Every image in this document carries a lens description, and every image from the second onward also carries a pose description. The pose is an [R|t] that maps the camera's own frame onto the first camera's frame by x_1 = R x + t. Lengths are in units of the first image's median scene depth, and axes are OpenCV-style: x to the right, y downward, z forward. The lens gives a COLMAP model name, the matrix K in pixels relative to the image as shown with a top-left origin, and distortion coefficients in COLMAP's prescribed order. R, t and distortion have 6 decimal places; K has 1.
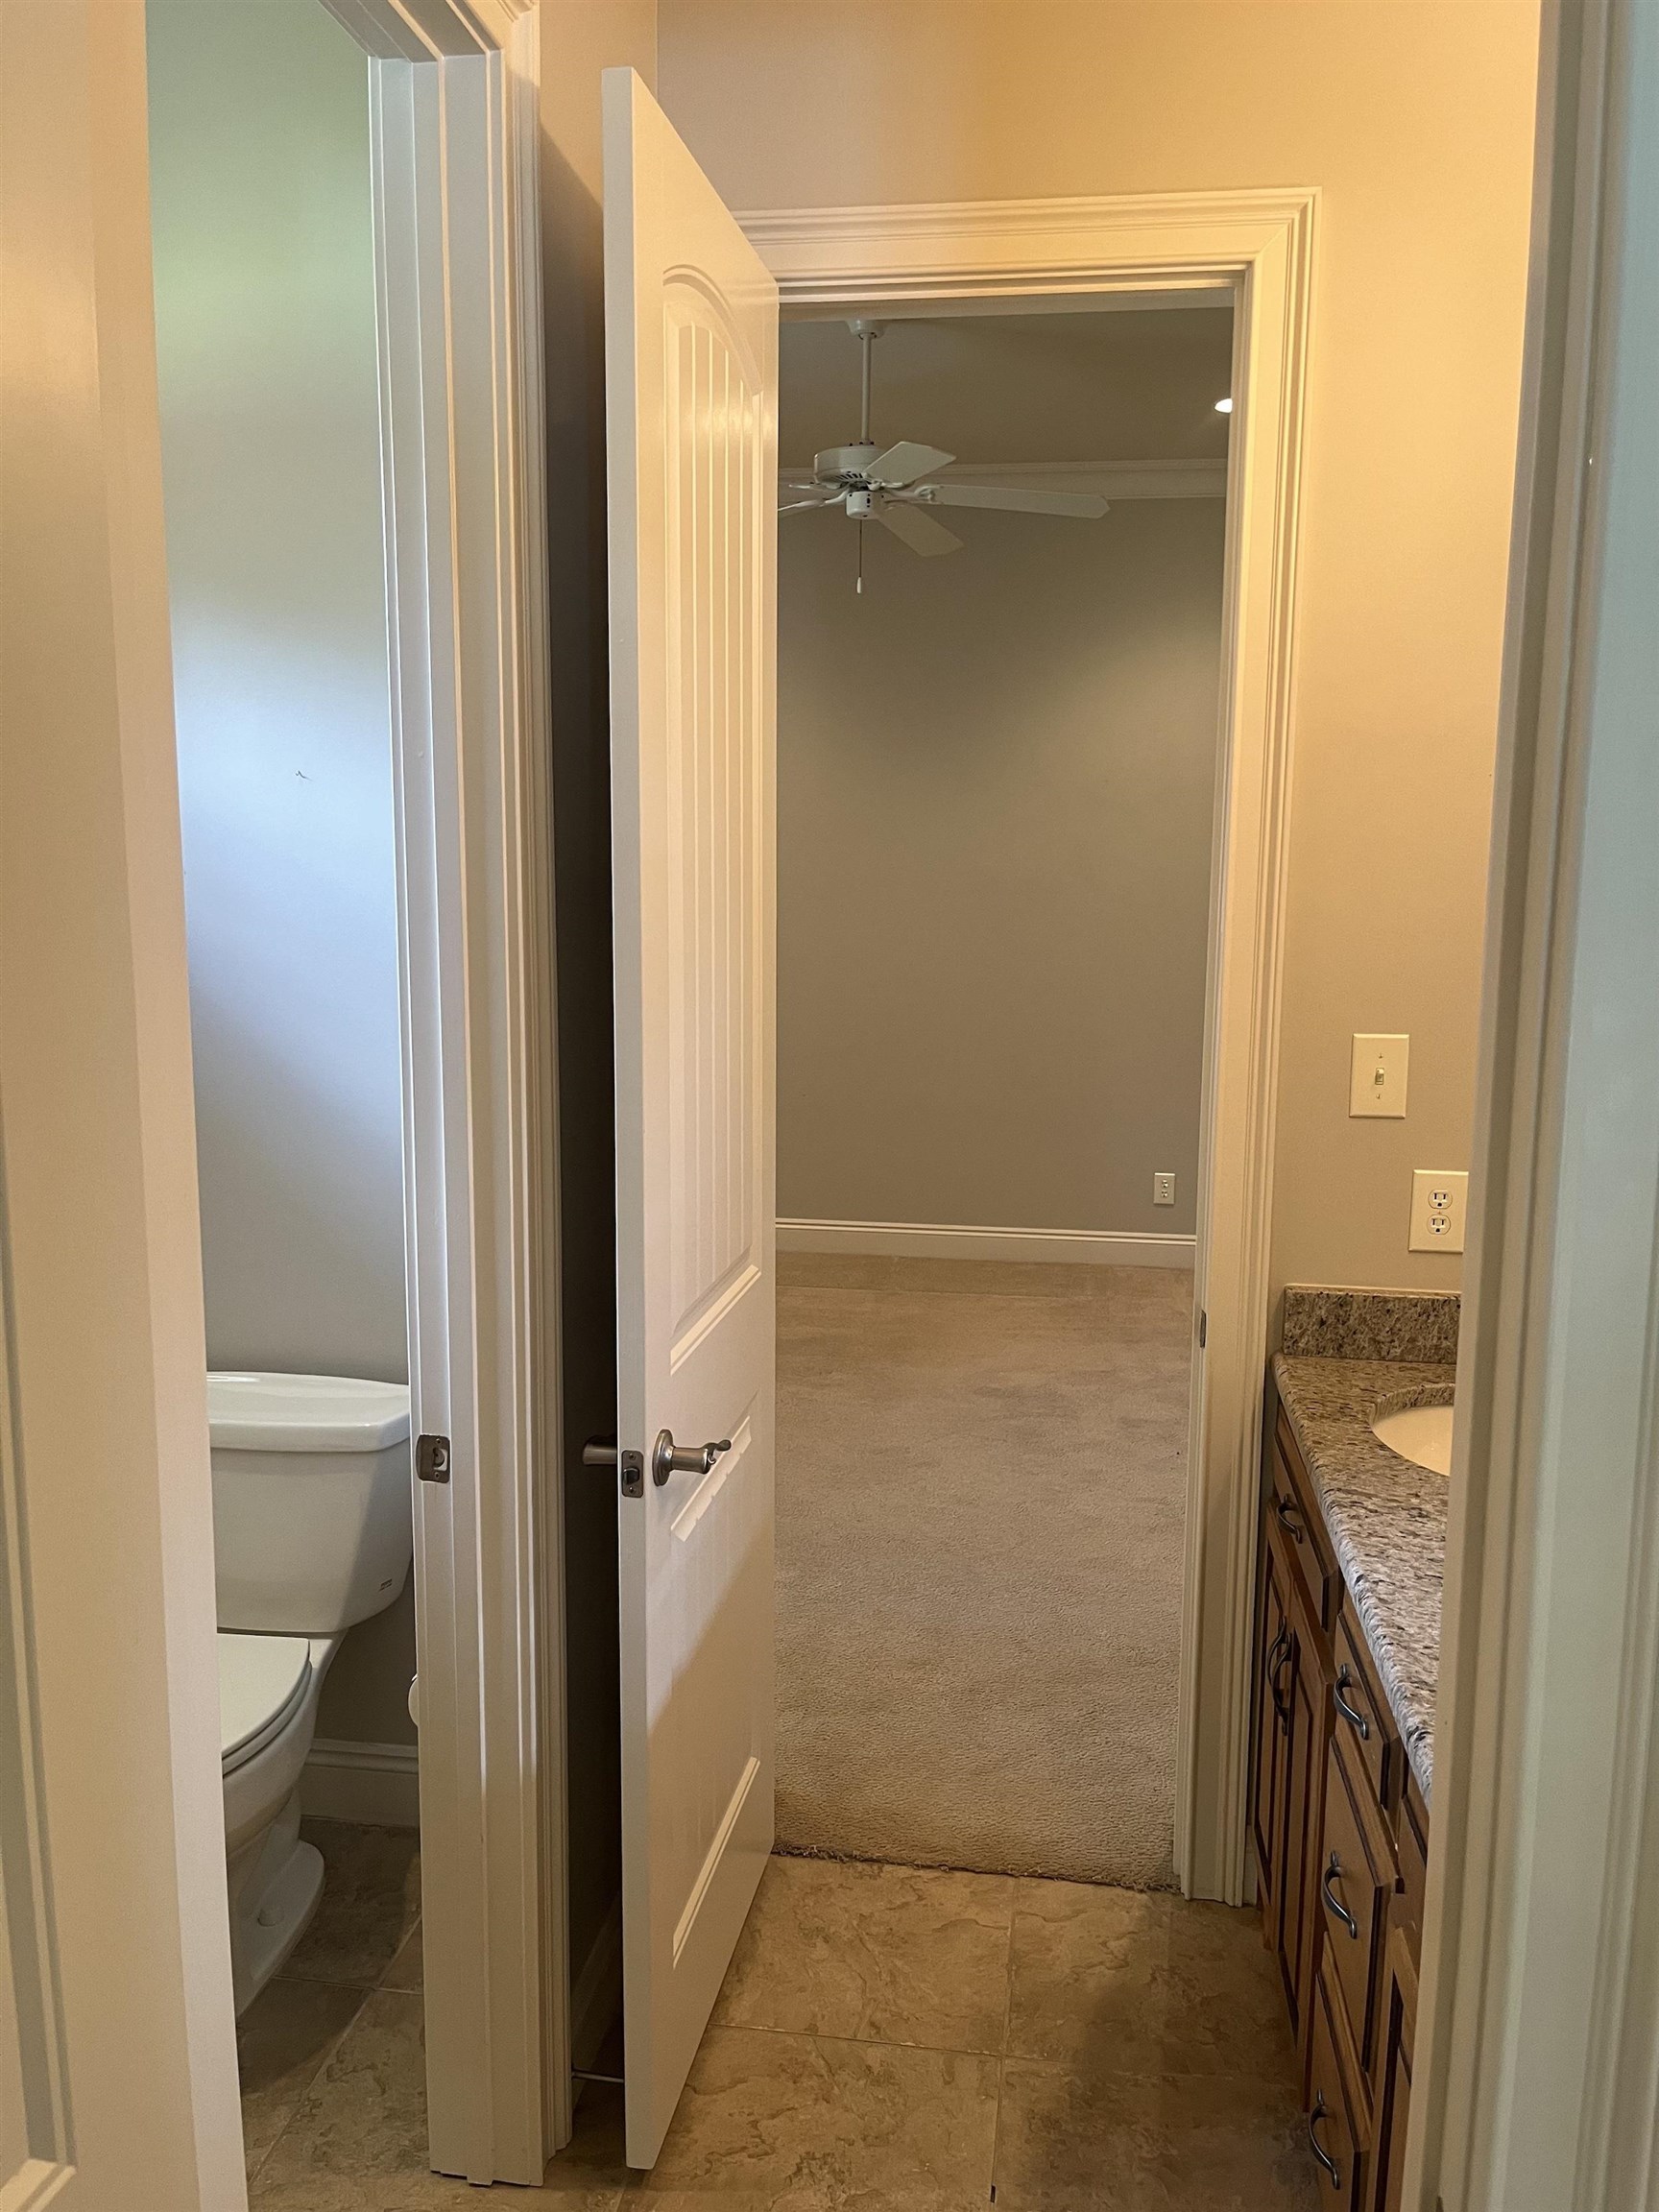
lens RADIAL K [[1691.6, 0, 825.3], [0, 1691.6, 1110.7], [0, 0, 1]] dist [0.047451, -0.059451]
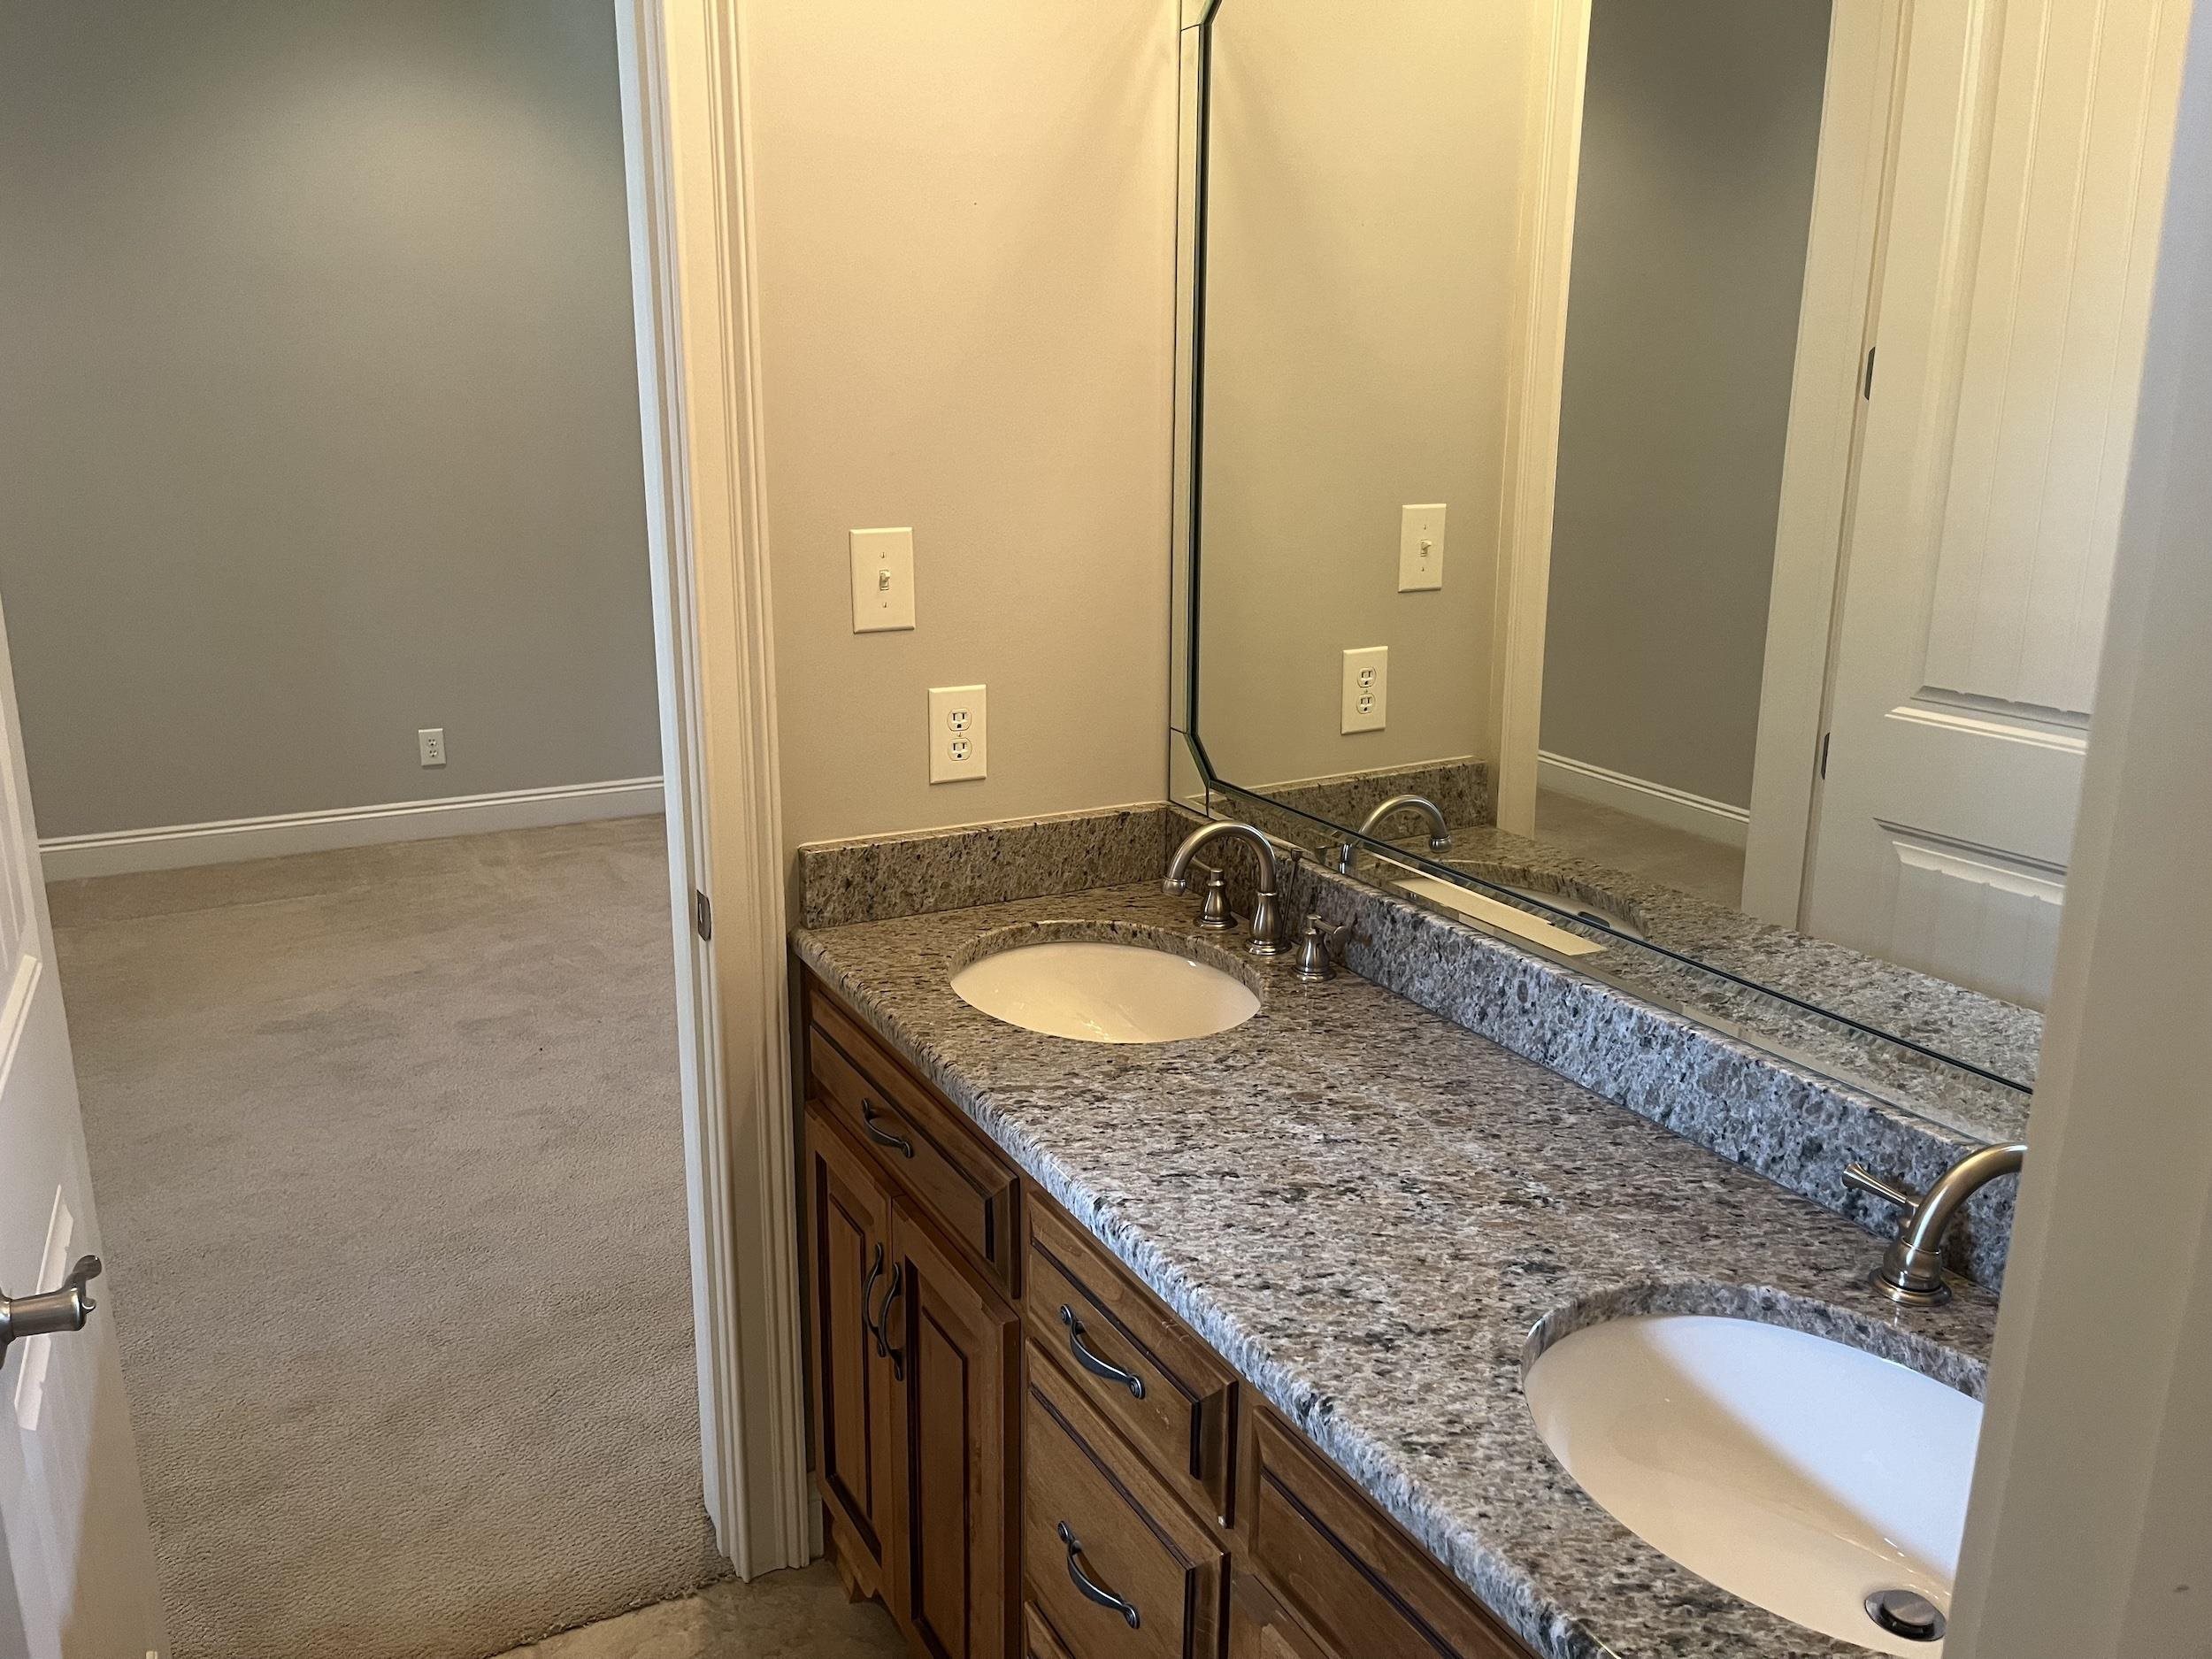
lens RADIAL K [[1691.6, 0, 1120.0], [0, 1691.6, 824.7], [0, 0, 1]] dist [0.047451, -0.059451]
pose [[0.801246, -0.154609, 0.578015, -0.074959], [0.091683, 0.986355, 0.136743, -0.004750], [-0.591270, -0.056570, 0.804487, 0.256233]]
